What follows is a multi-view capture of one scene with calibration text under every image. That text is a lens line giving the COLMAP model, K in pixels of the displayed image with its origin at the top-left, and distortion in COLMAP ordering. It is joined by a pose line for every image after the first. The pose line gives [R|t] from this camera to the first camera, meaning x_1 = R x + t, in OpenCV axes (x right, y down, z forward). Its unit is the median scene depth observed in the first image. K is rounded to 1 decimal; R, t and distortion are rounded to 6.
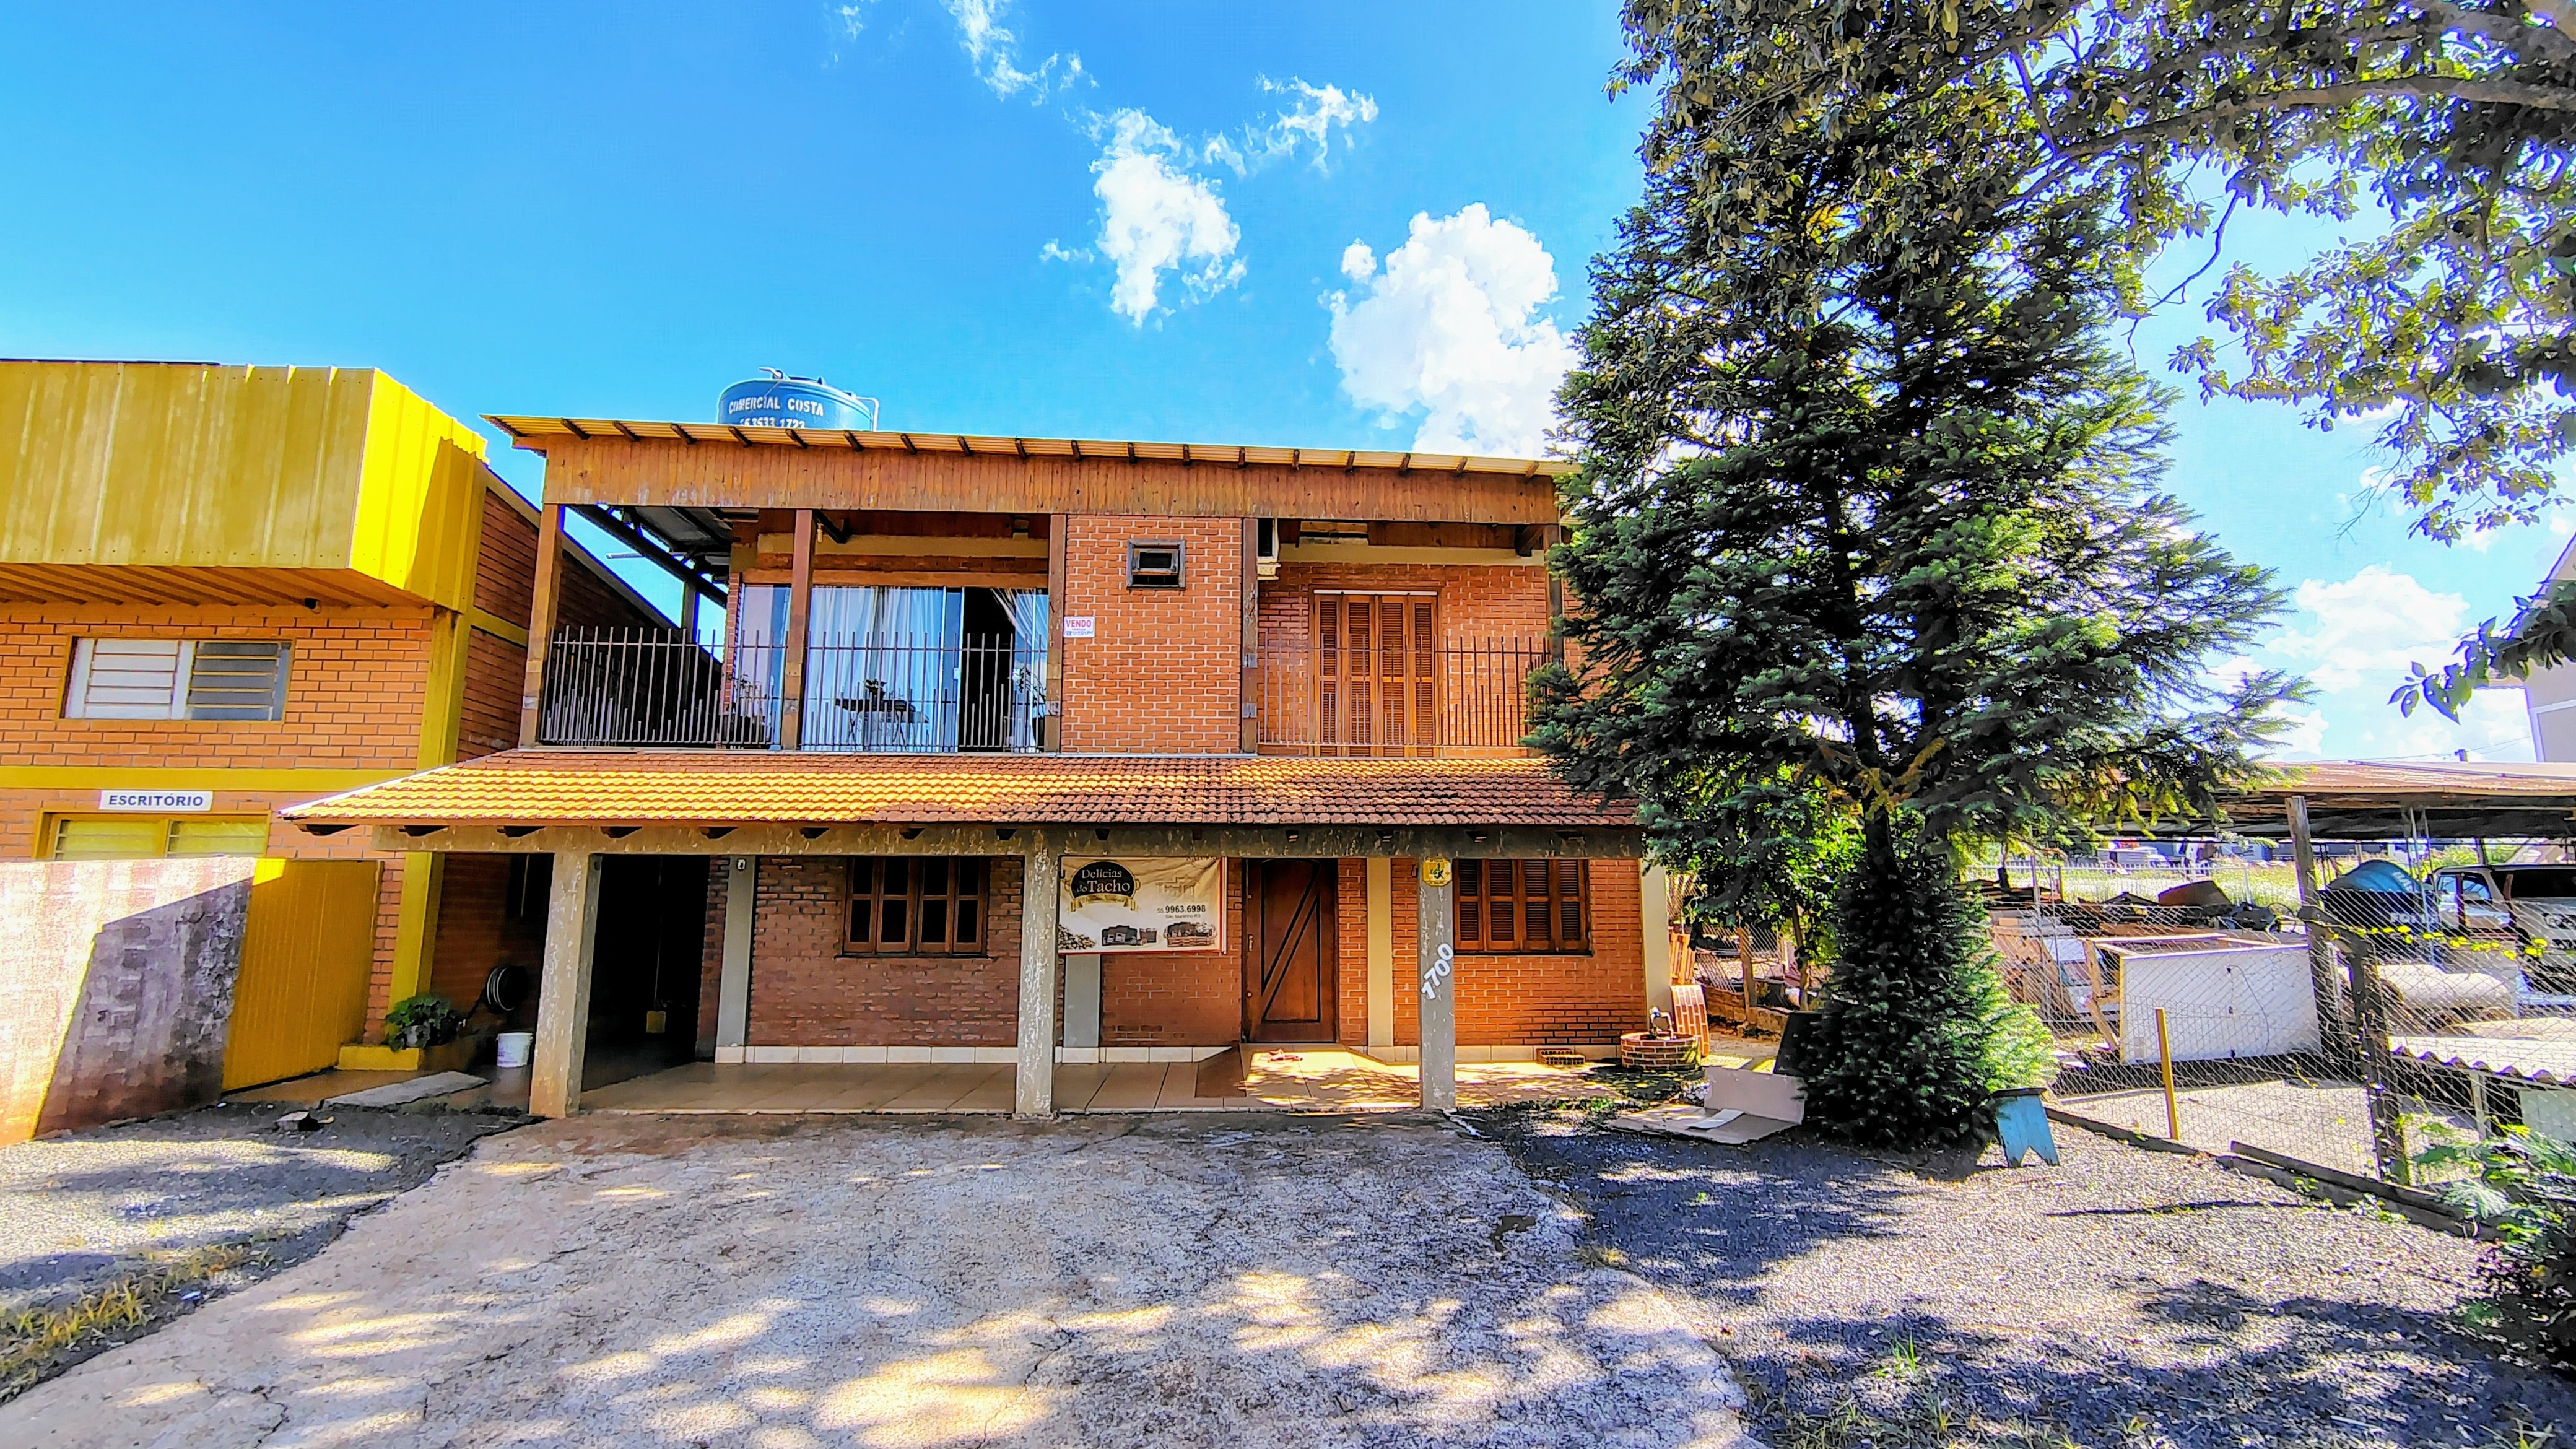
lens RADIAL K [[1170.3, 0, 1288.0], [0, 1170.3, 724.5], [0, 0, 1]] dist [-0.012493, 0.000427]
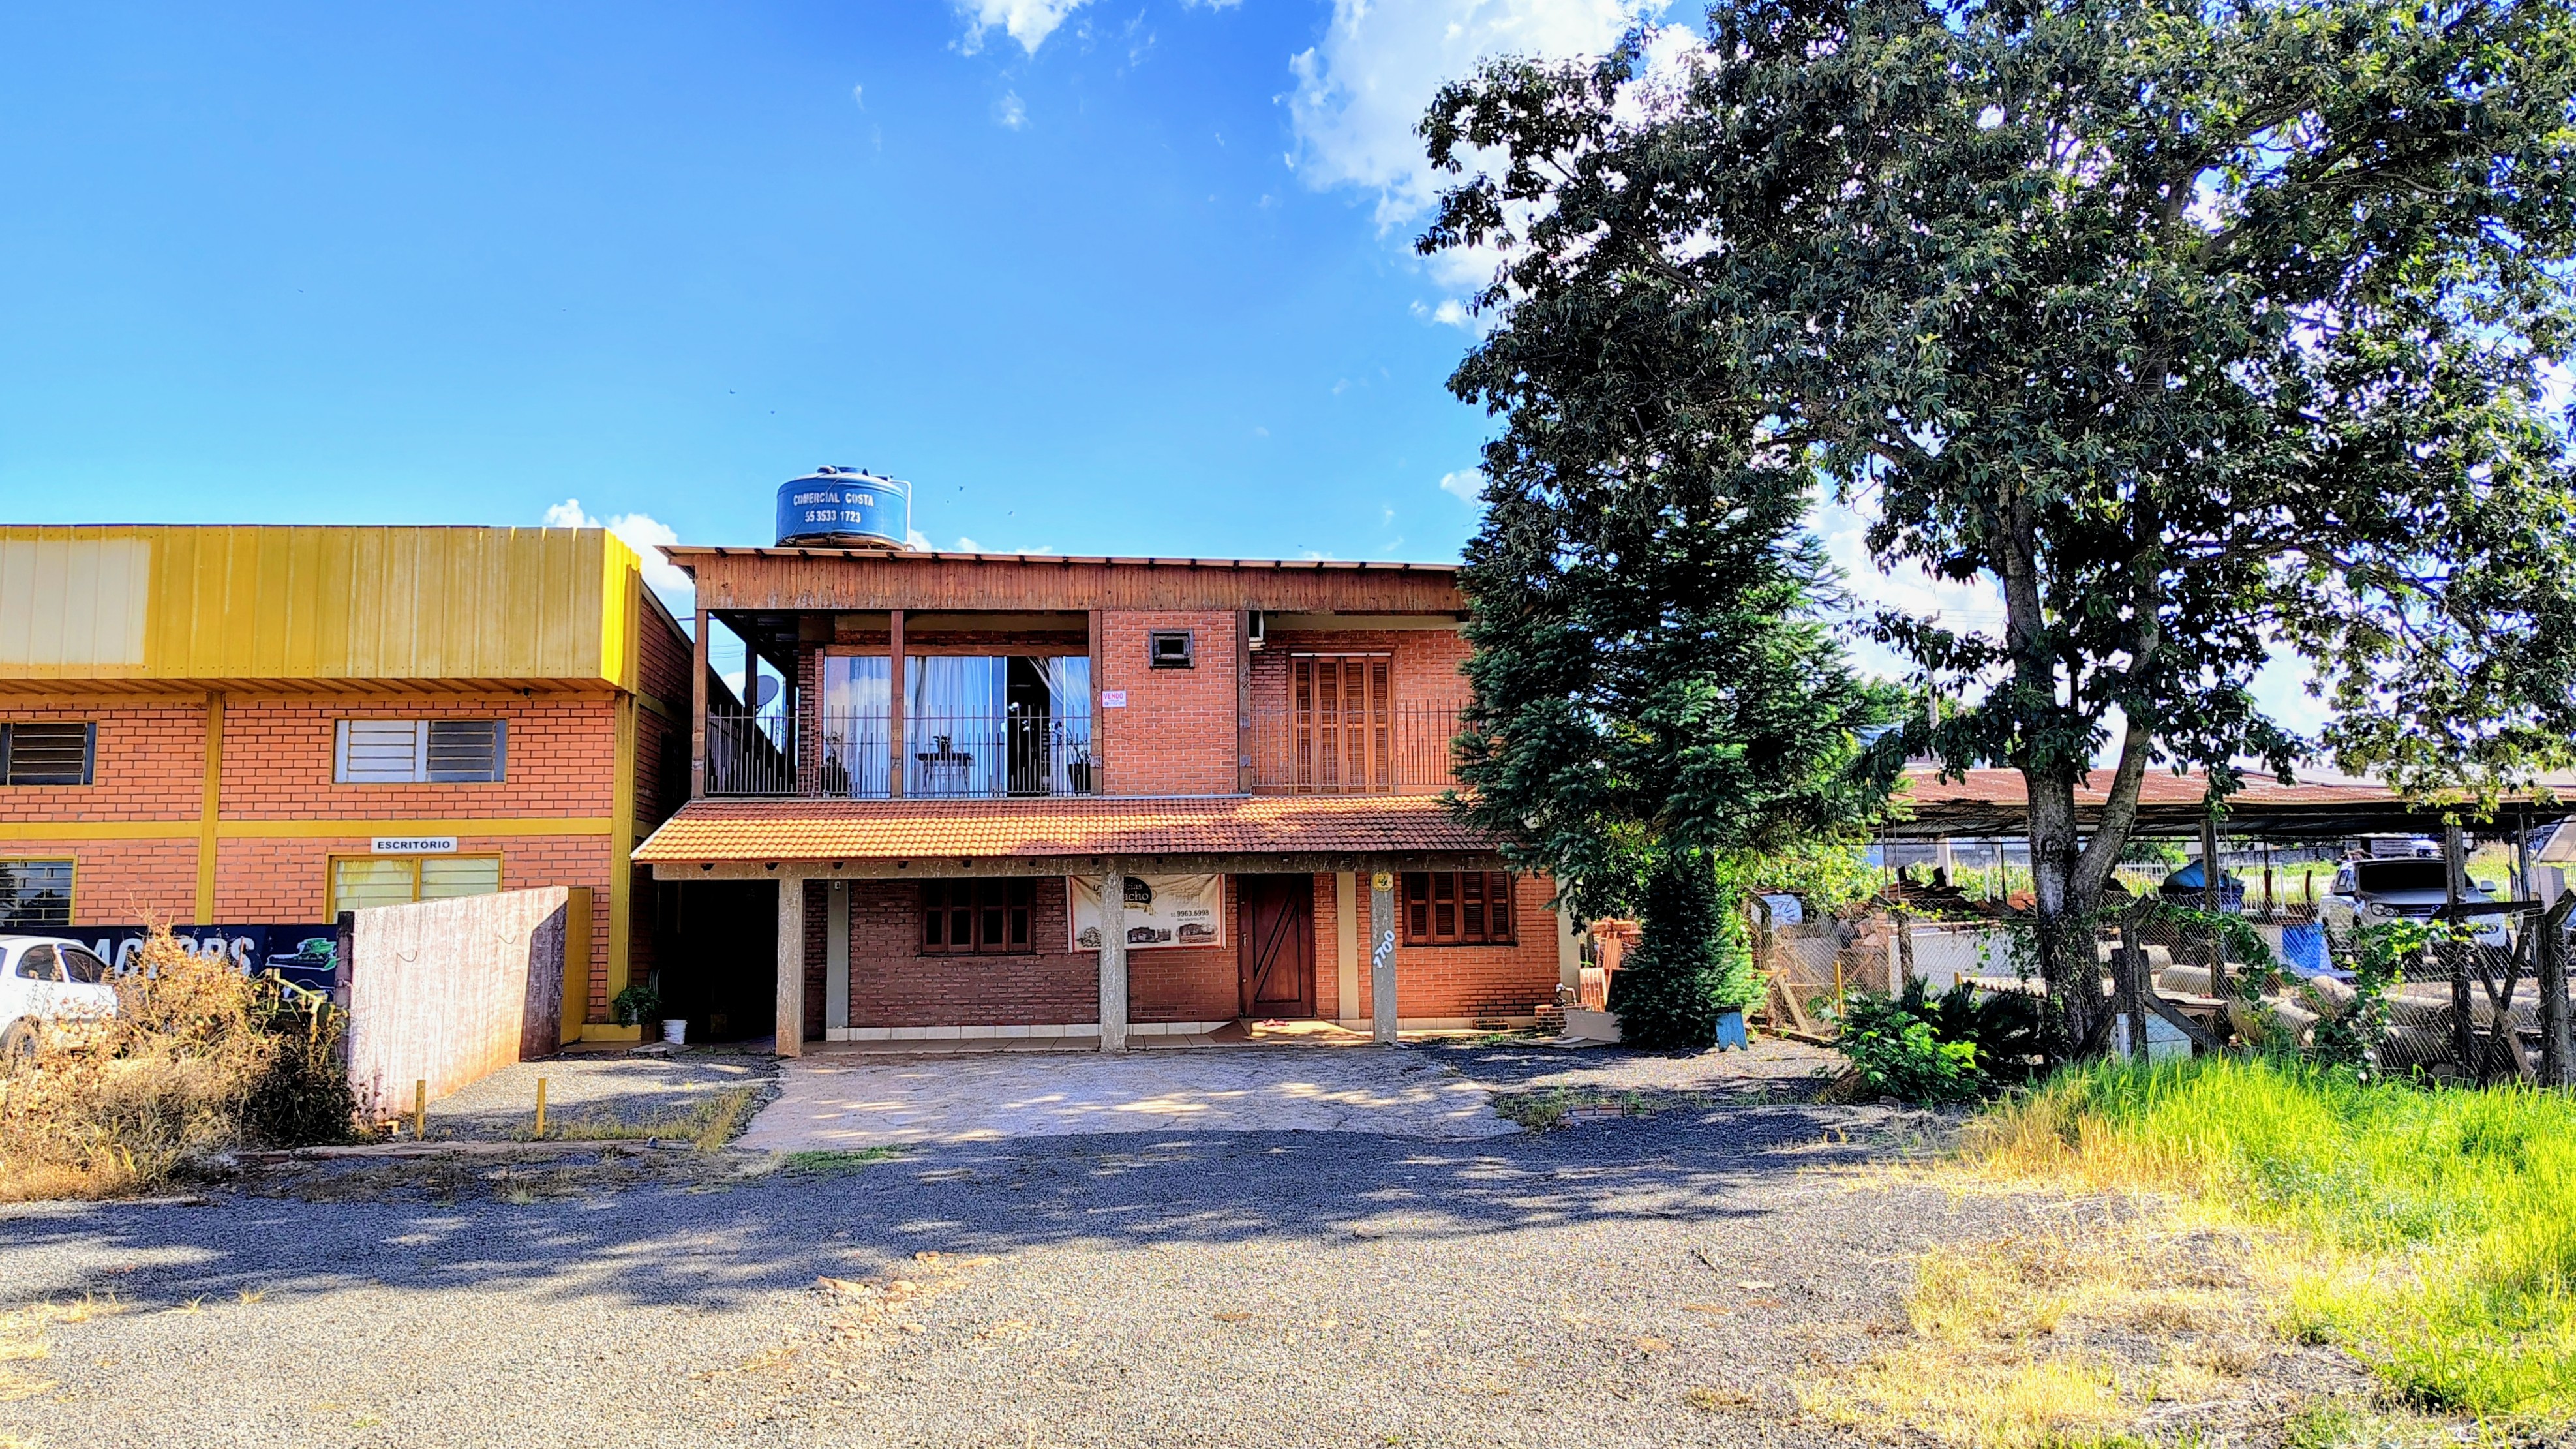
lens RADIAL K [[1728.0, 0, 1288.0], [0, 1728.0, 724.5], [0, 0, 1]] dist [0.026531, -0.047451]
pose [[0.999285, -0.013248, 0.035413, -0.052899], [0.012001, 0.999308, 0.035202, -0.119818], [-0.035854, -0.034752, 0.998753, -0.930433]]
